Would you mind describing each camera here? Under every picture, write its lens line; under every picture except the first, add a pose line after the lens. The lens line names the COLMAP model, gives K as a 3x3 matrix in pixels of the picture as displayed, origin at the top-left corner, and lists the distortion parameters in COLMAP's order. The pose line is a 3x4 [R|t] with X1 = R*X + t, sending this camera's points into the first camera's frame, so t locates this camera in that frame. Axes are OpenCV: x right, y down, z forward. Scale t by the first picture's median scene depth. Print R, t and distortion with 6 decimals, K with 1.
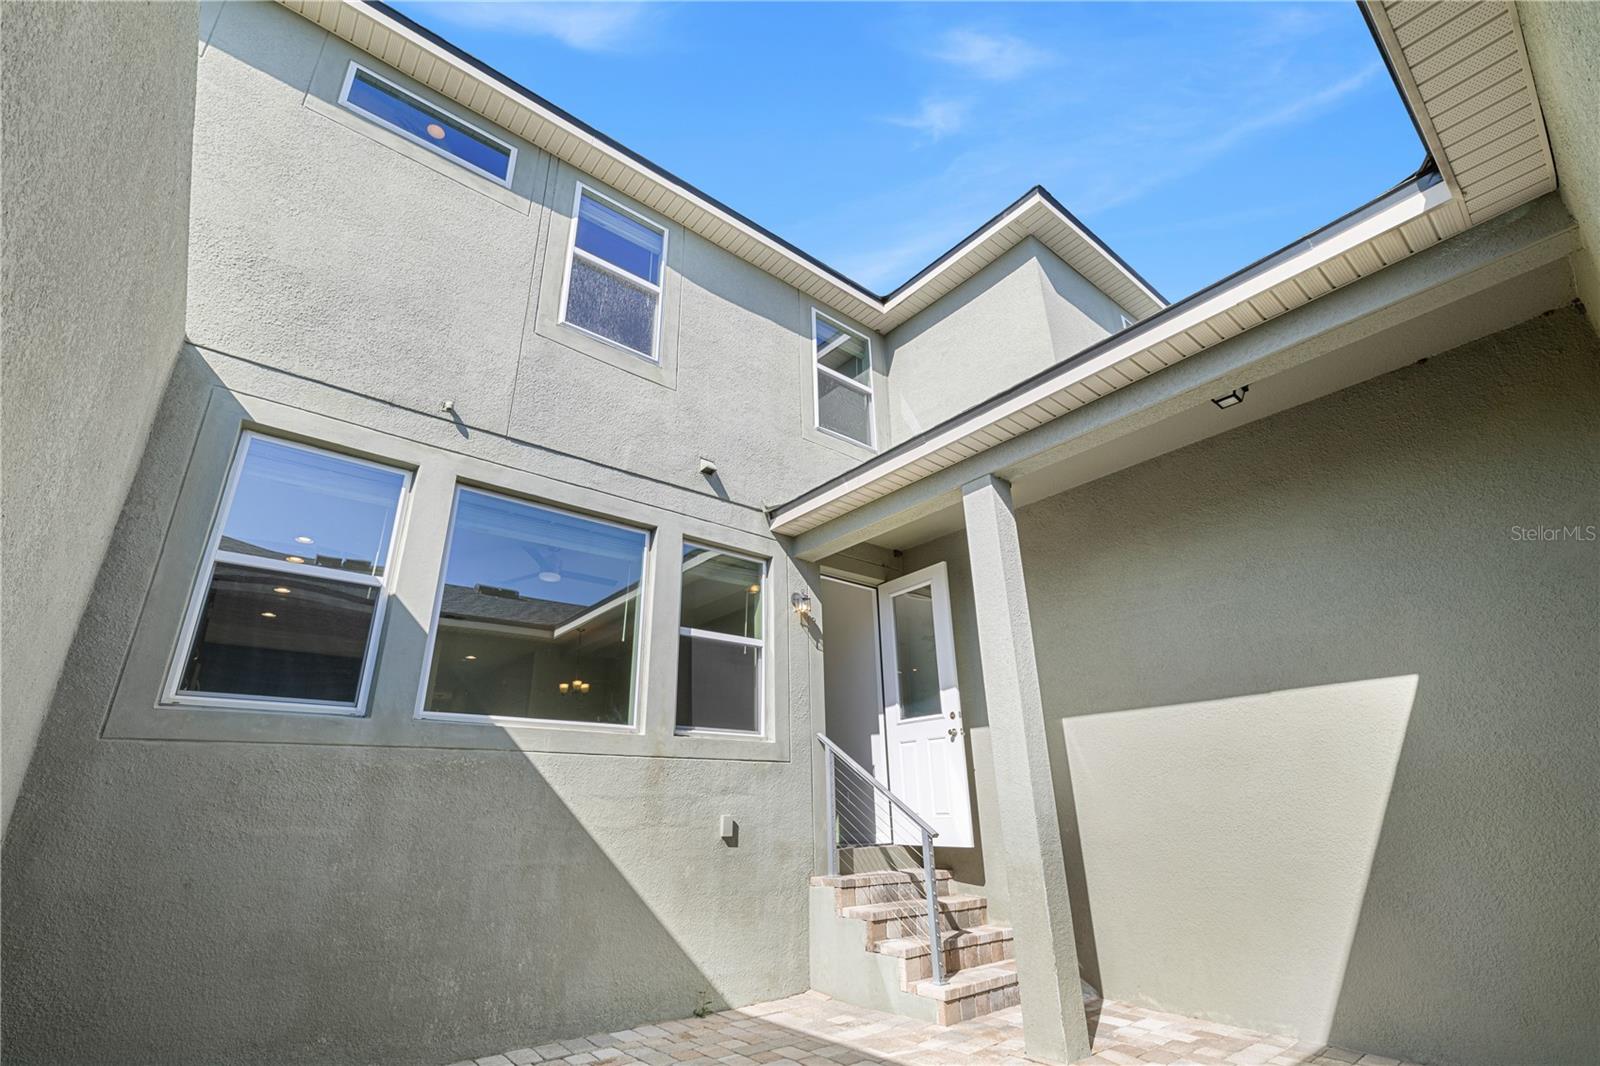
lens RADIAL K [[719.1, 0, 794.1], [0, 719.1, 529.5], [0, 0, 1]] dist [-0.007656, 0.002618]
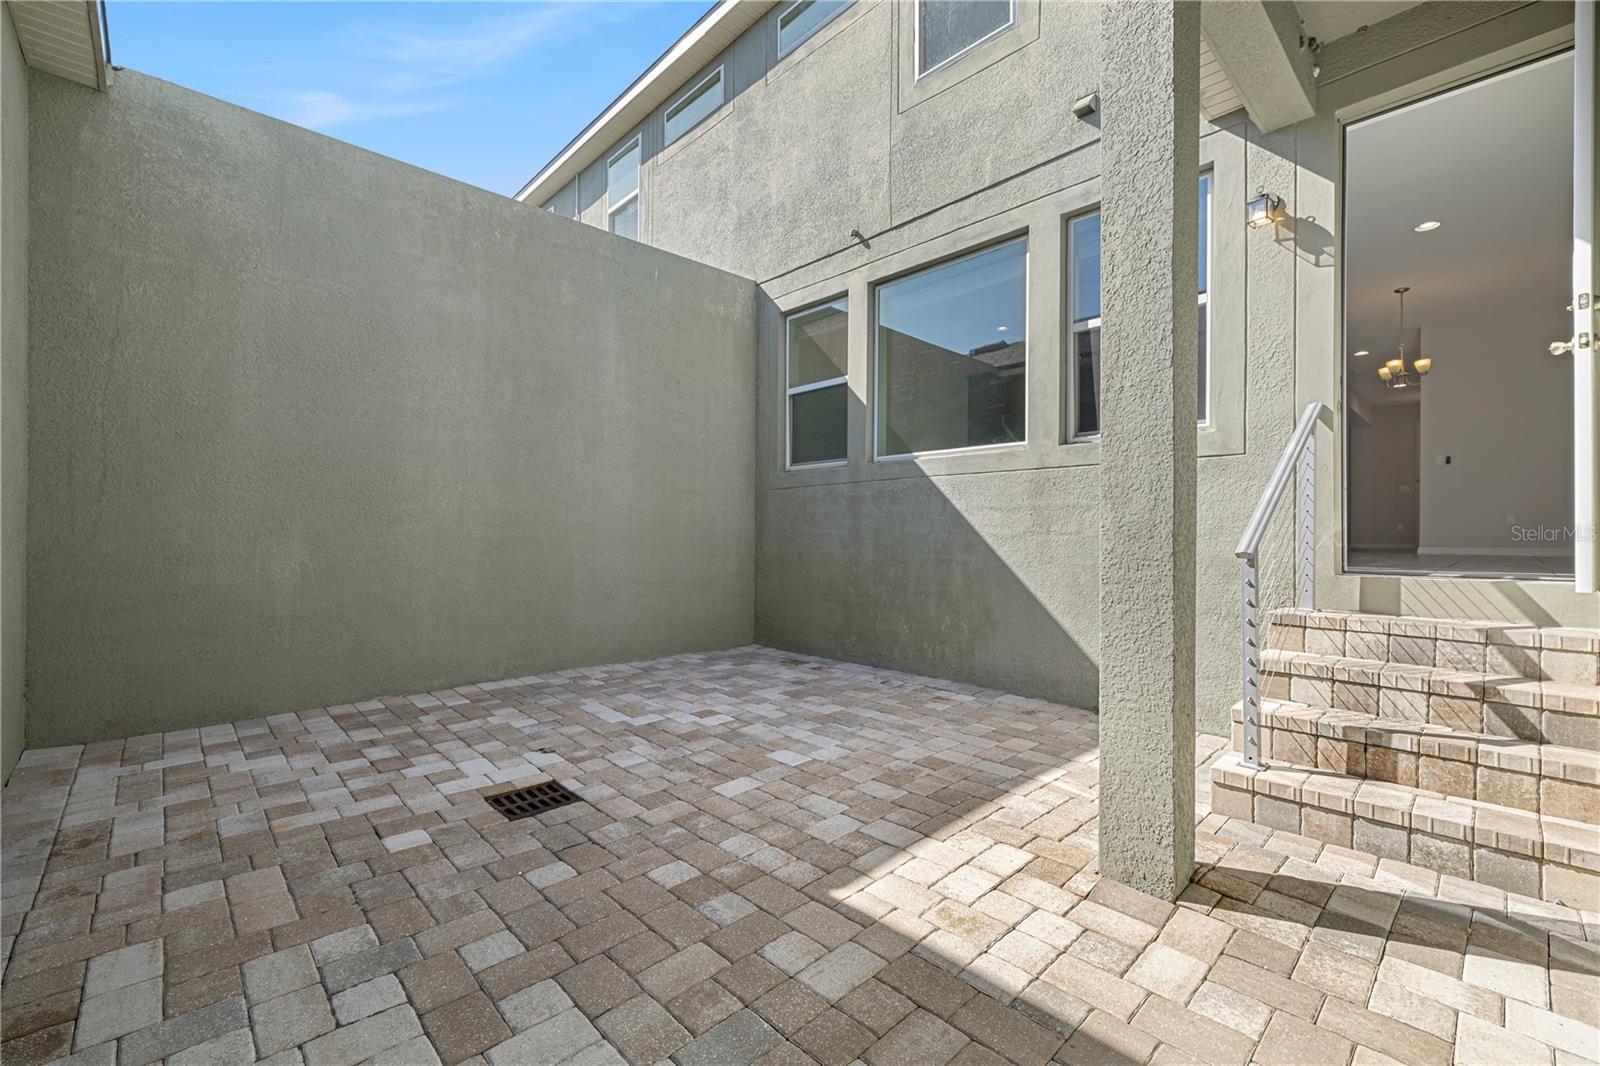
lens RADIAL K [[678.3, 0, 787.7], [0, 678.3, 536.6], [0, 0, 1]] dist [-0.000550, 0.000314]
pose [[0.053084, 0.019004, -0.998409, 0.781752], [0.363011, 0.931049, 0.037023, 0.262118], [0.930271, -0.364399, 0.042525, 0.650946]]
